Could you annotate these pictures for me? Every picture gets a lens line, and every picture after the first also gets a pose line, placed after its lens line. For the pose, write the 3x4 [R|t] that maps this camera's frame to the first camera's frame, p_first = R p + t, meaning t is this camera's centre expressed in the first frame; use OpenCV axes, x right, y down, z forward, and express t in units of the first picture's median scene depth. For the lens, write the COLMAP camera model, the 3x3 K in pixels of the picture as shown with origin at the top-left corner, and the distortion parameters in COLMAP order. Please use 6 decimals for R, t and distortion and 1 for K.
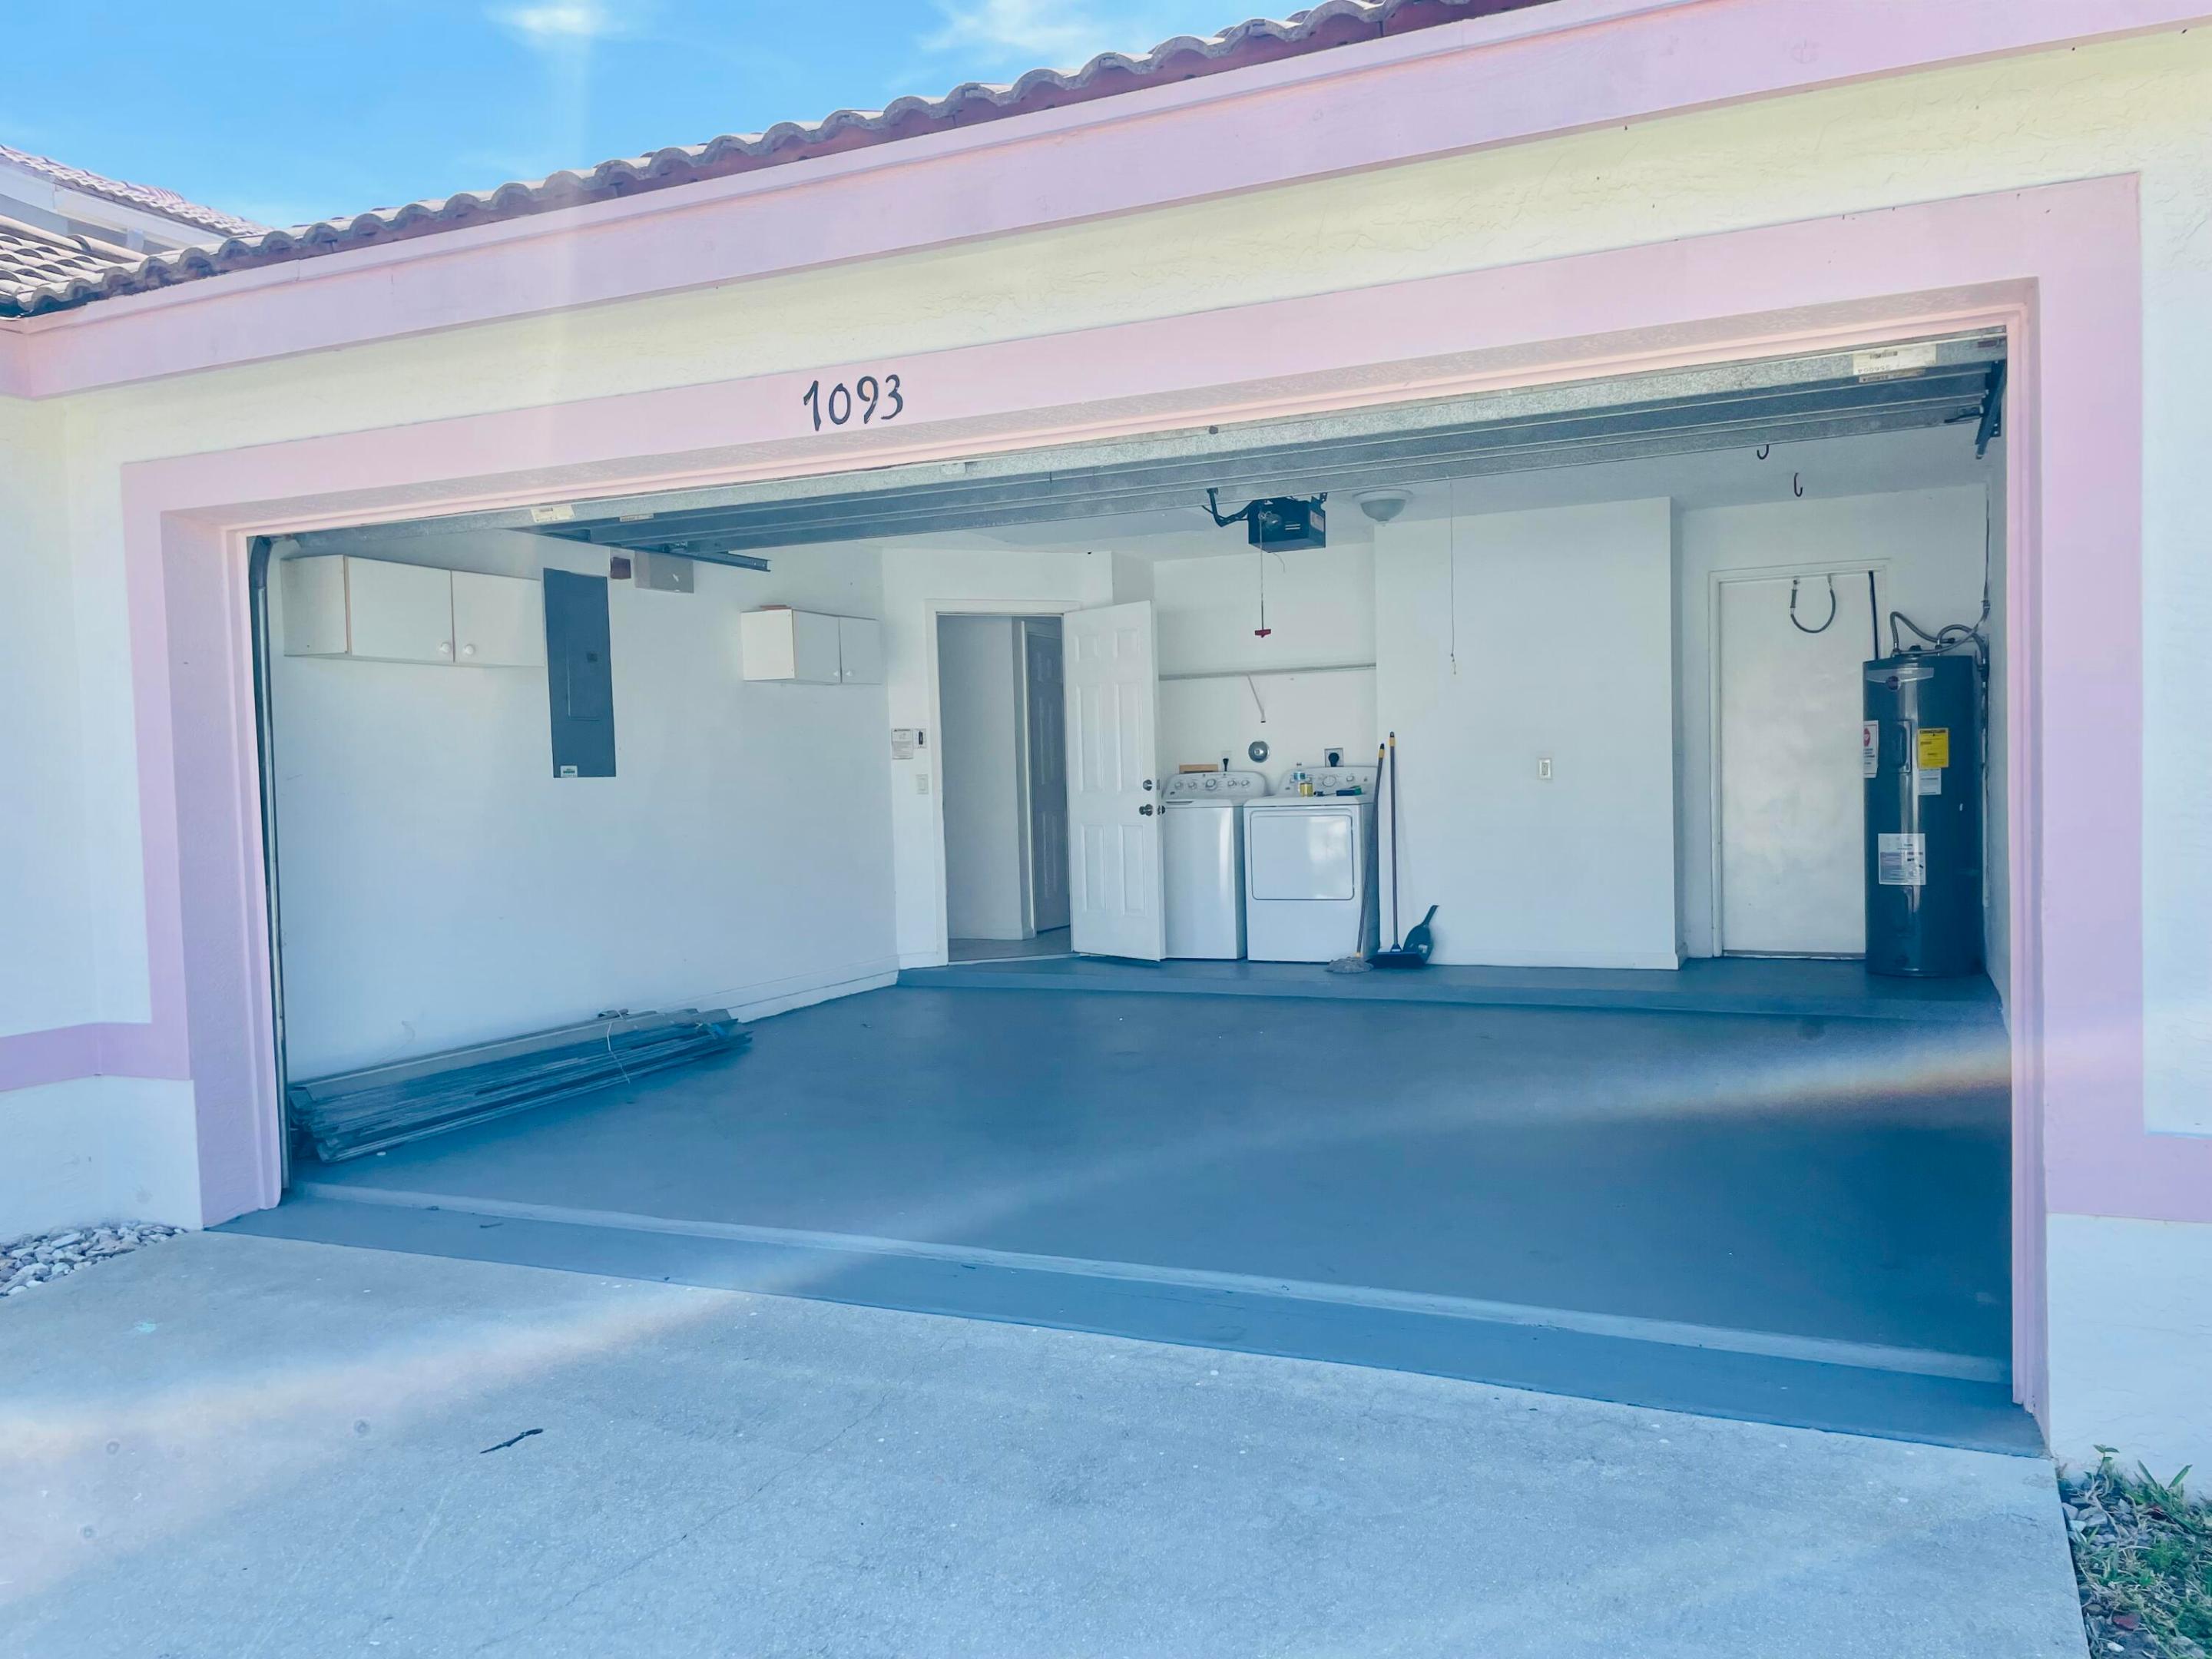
lens RADIAL K [[1693.2, 0, 1110.4], [0, 1693.2, 852.8], [0, 0, 1]] dist [0.095786, -0.122358]
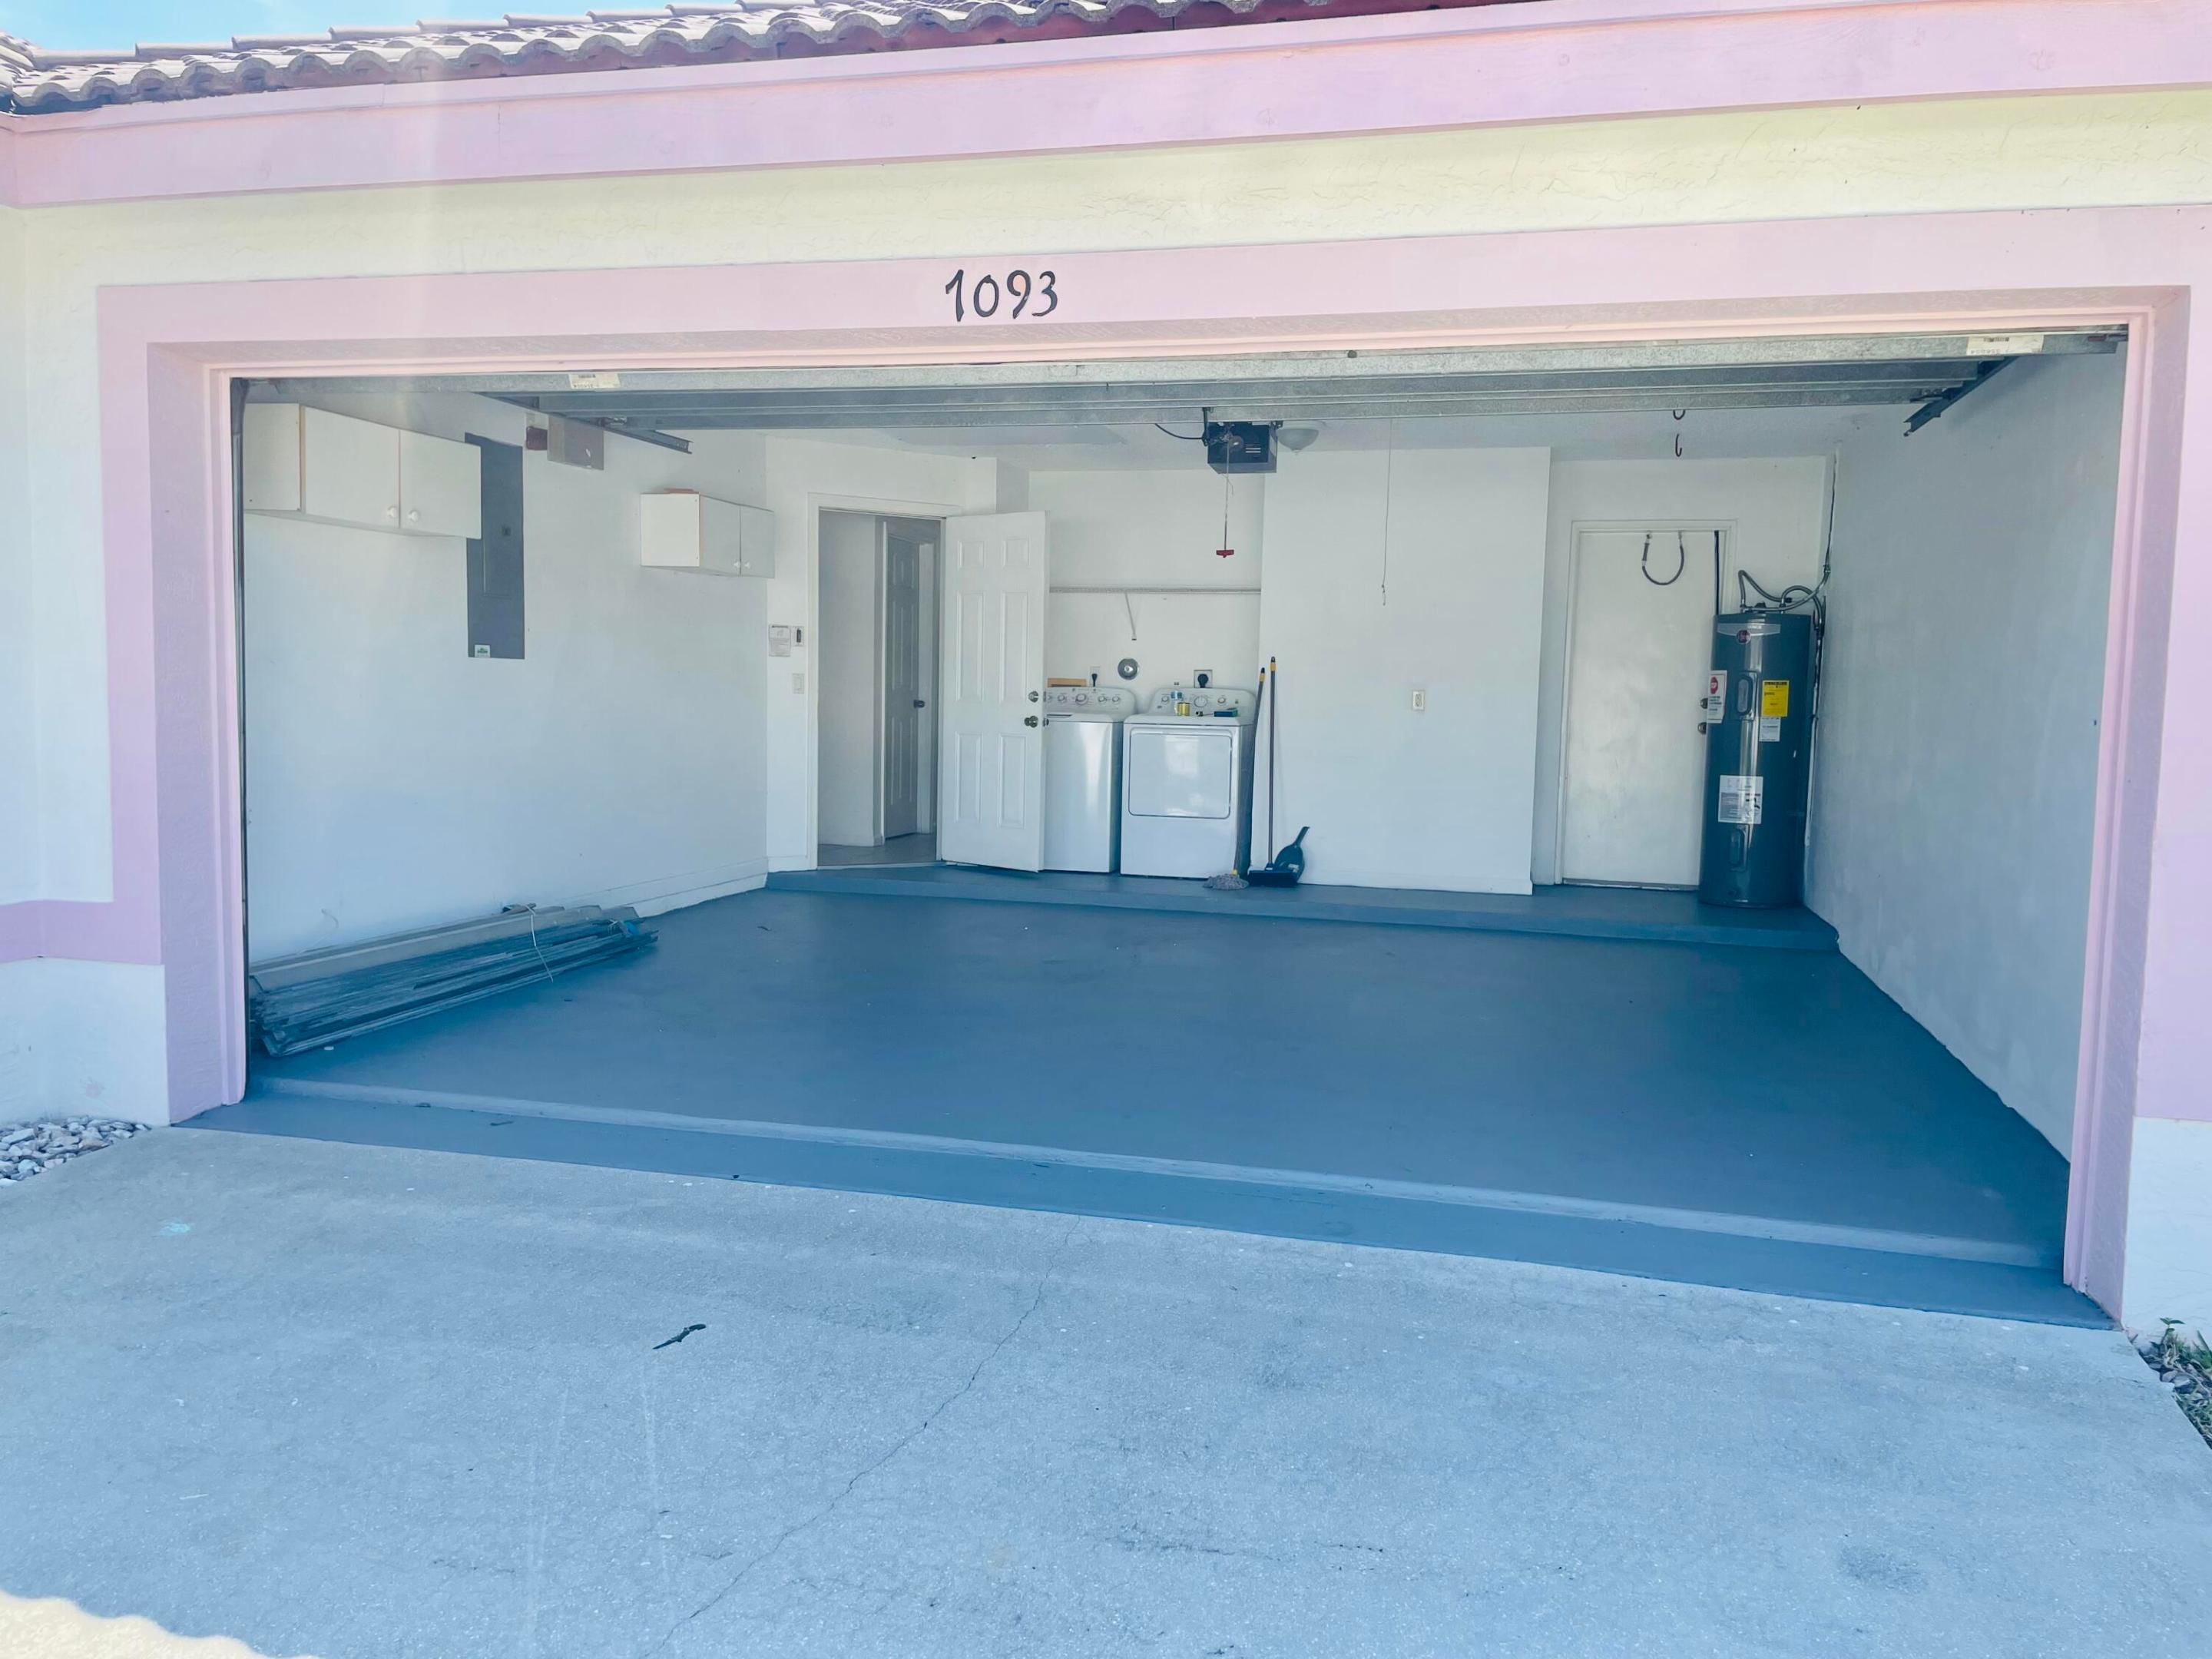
lens RADIAL K [[1693.8, 0, 1106.0], [0, 1693.8, 829.5], [0, 0, 1]] dist [0.095554, -0.124254]
pose [[0.983907, 0.036635, 0.174887, -0.173259], [-0.043002, 0.998538, 0.032754, 0.006284], [-0.173432, -0.039747, 0.984043, 0.004111]]
